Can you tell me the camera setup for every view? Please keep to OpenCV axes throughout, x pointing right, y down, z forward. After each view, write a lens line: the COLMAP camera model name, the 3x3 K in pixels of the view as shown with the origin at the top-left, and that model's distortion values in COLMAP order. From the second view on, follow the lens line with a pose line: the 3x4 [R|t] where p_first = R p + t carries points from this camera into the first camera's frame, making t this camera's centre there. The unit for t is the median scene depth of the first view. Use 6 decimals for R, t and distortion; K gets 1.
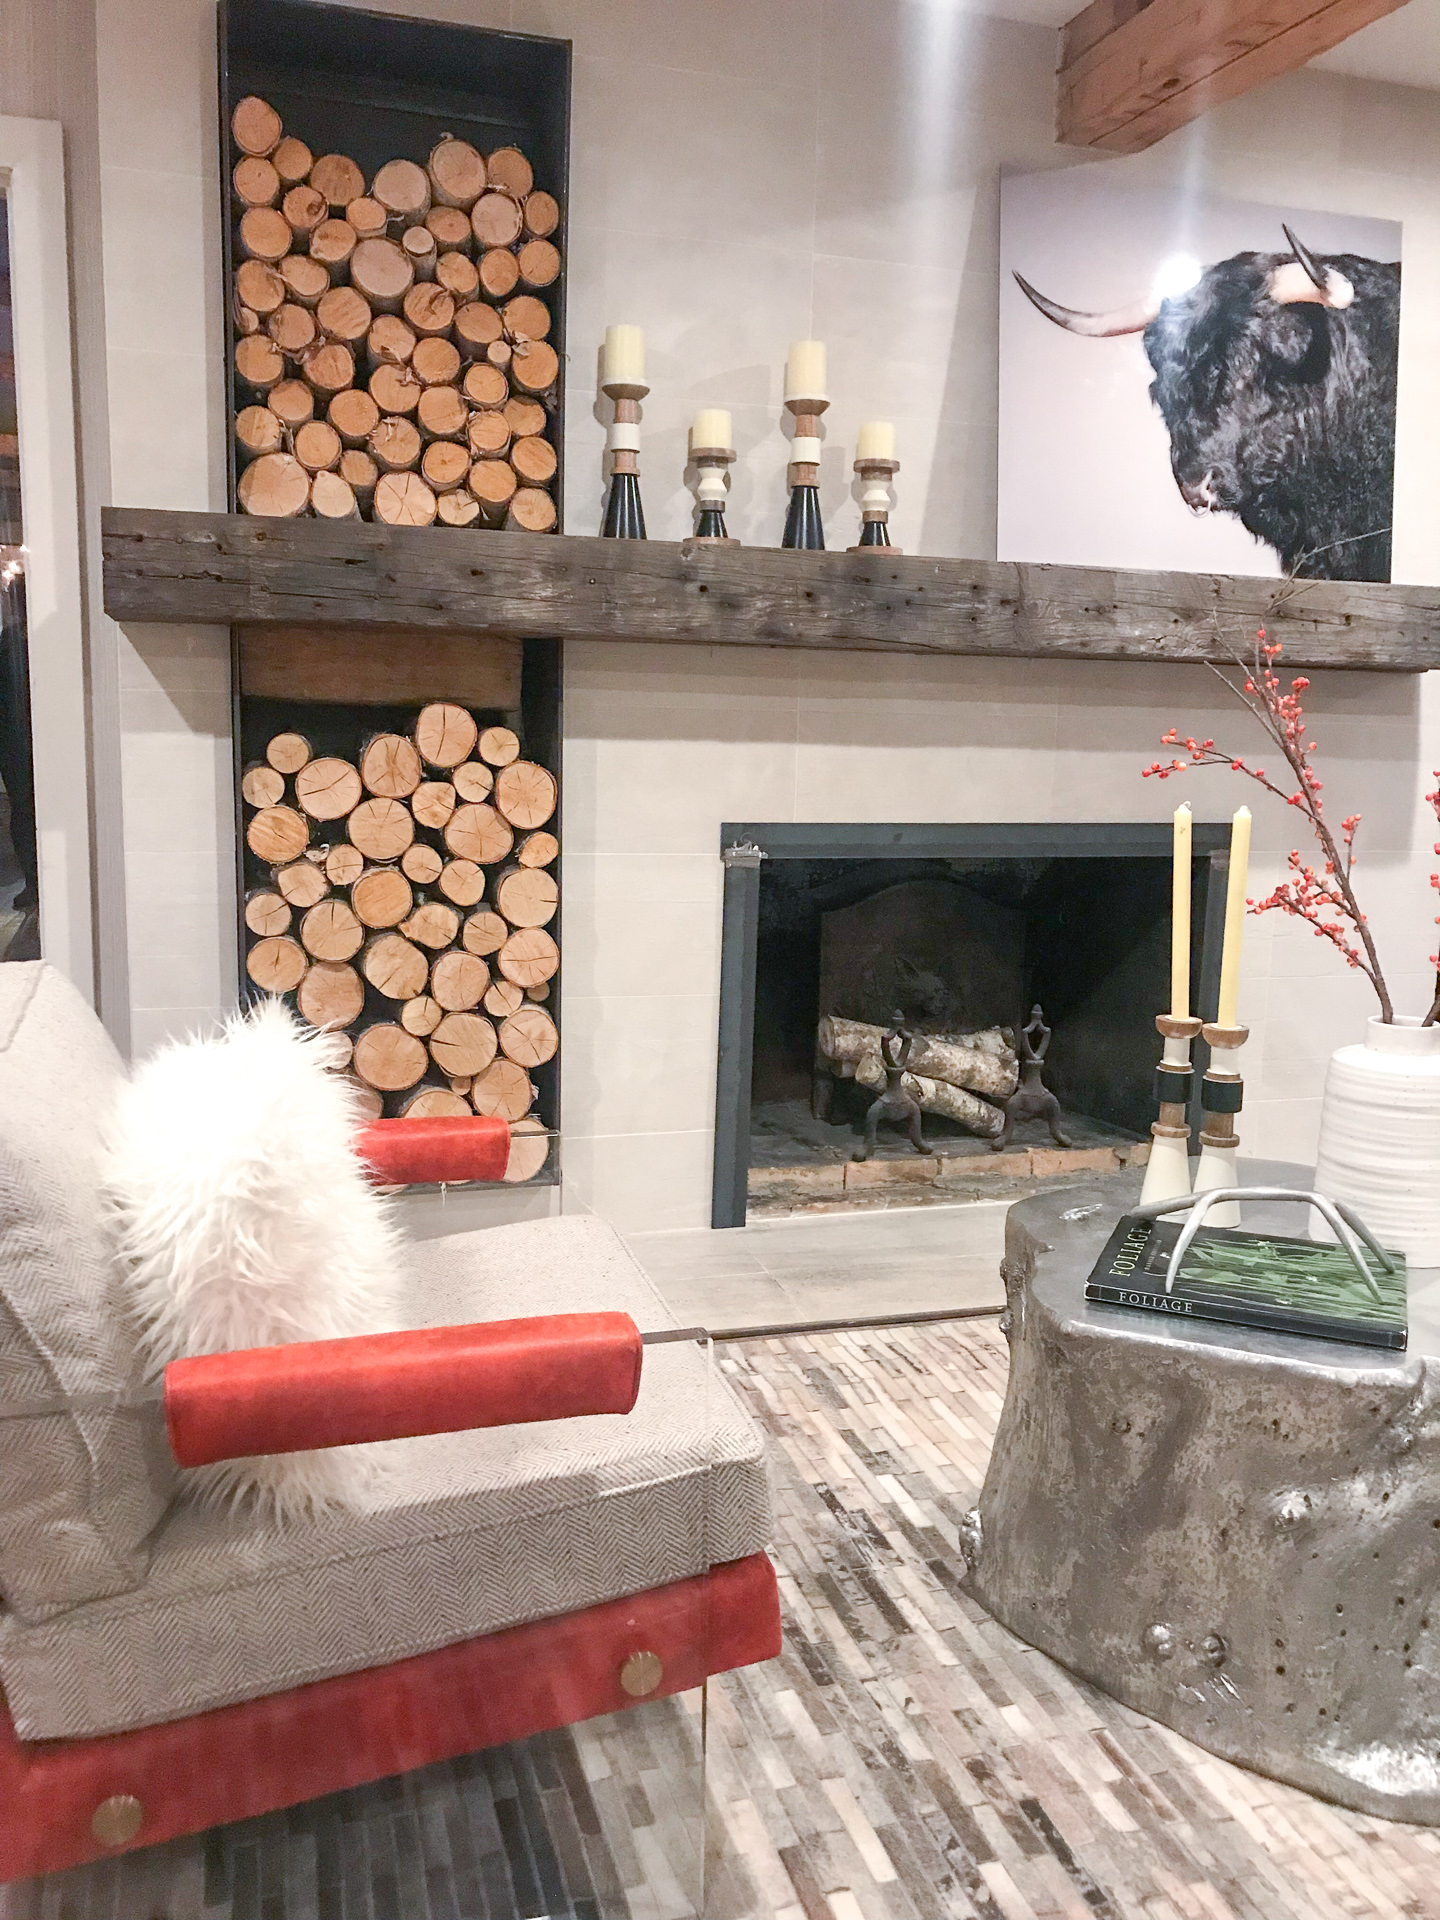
lens RADIAL K [[1561.8, 0, 727.6], [0, 1561.8, 963.1], [0, 0, 1]] dist [0.031177, -0.003226]
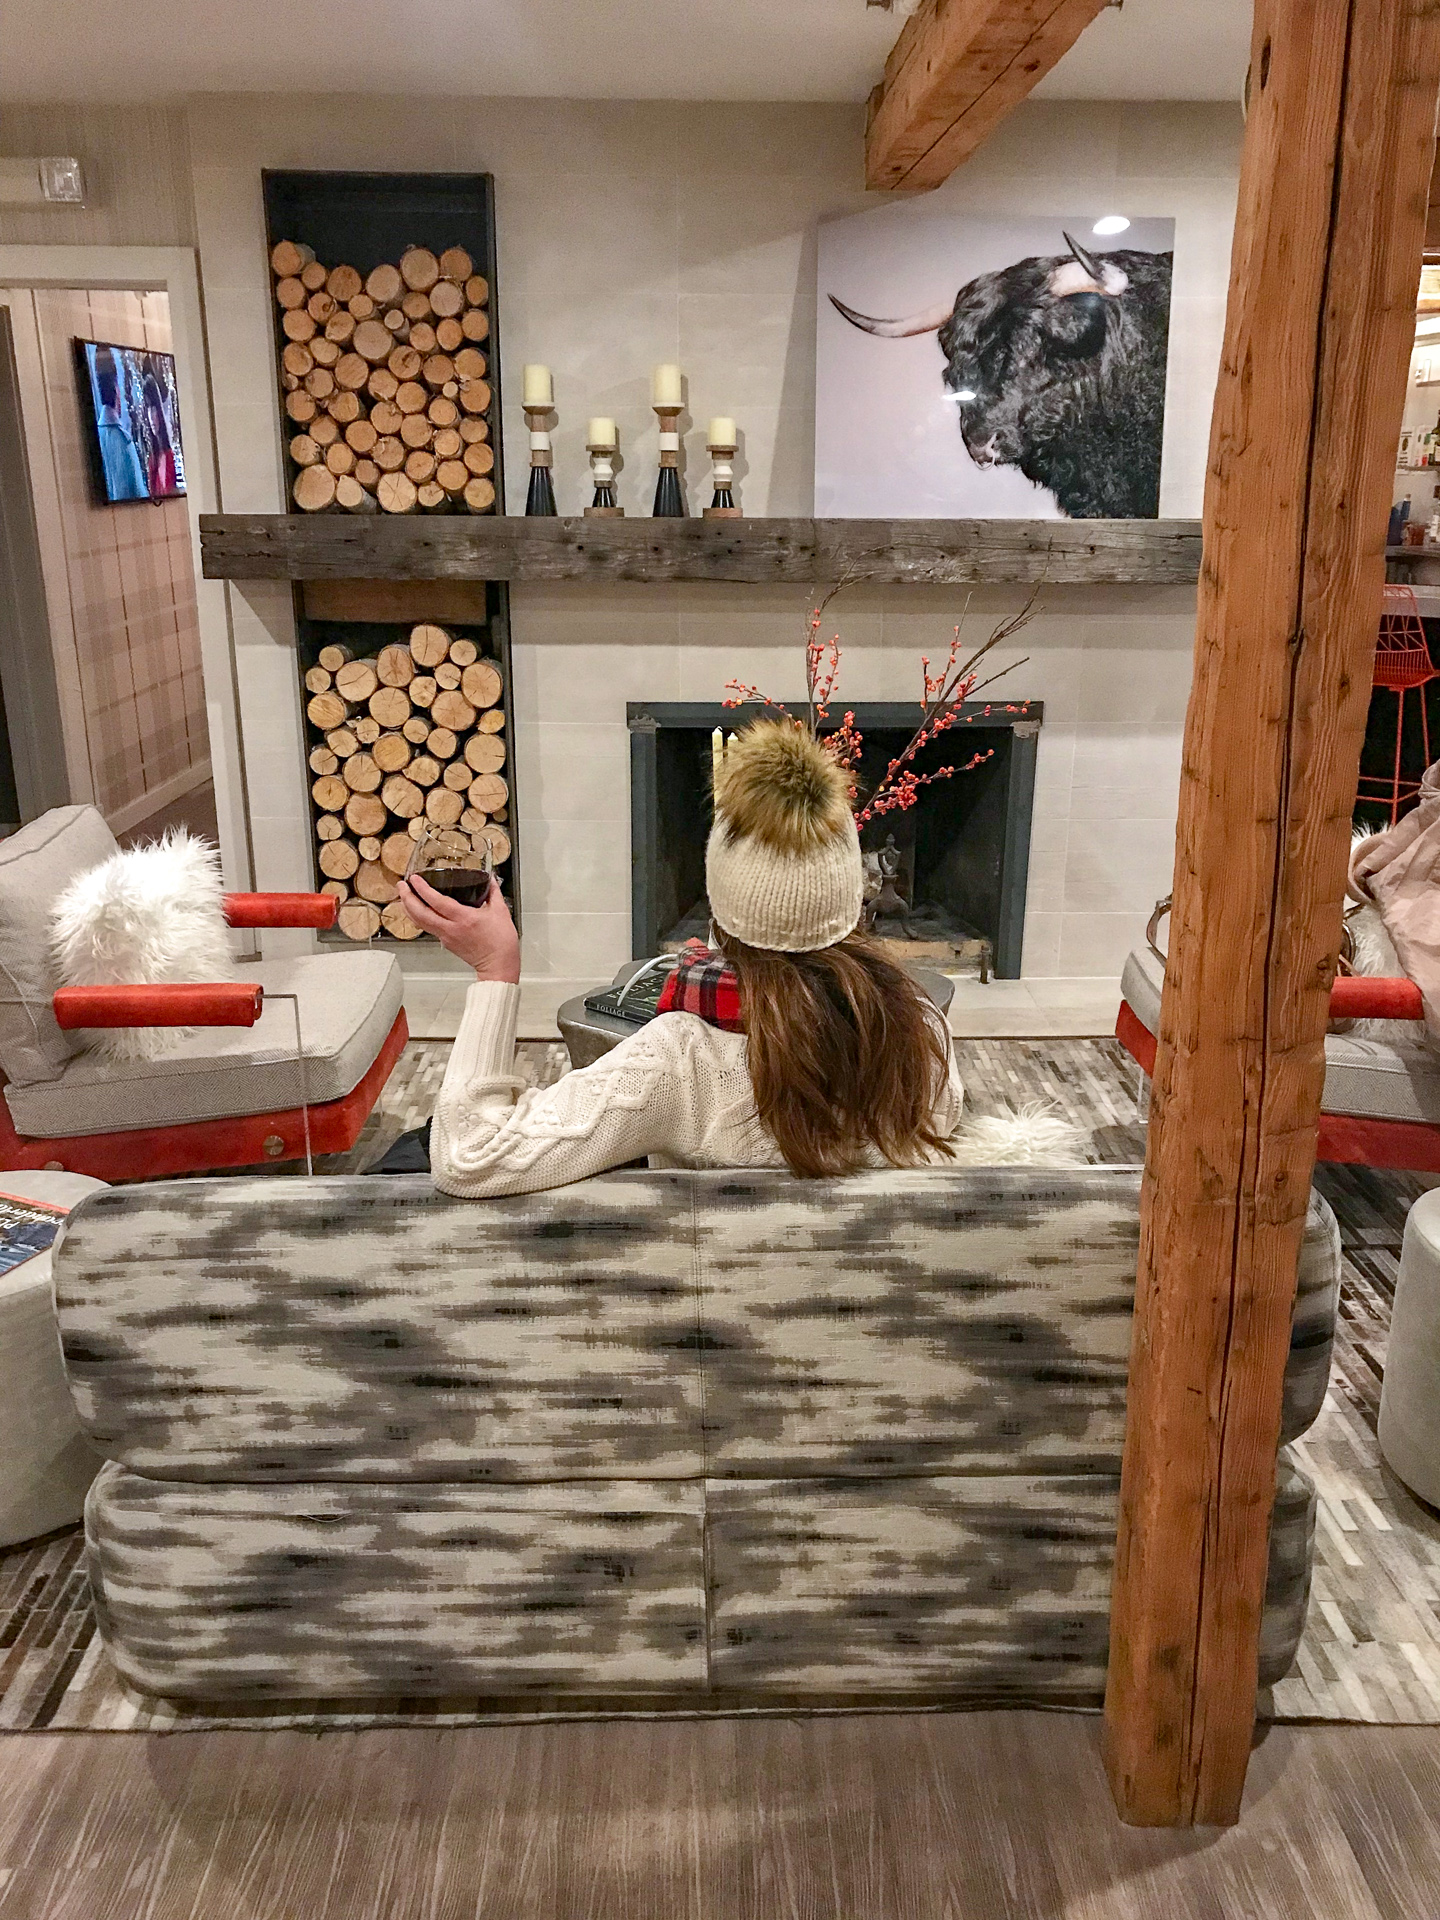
lens RADIAL K [[1561.8, 0, 712.4], [0, 1561.8, 955.7], [0, 0, 1]] dist [0.031177, -0.003226]
pose [[0.961658, 0.058220, -0.268001, 0.507795], [-0.022537, 0.990678, 0.134344, -0.056929], [0.273325, -0.123153, 0.954006, -0.413764]]
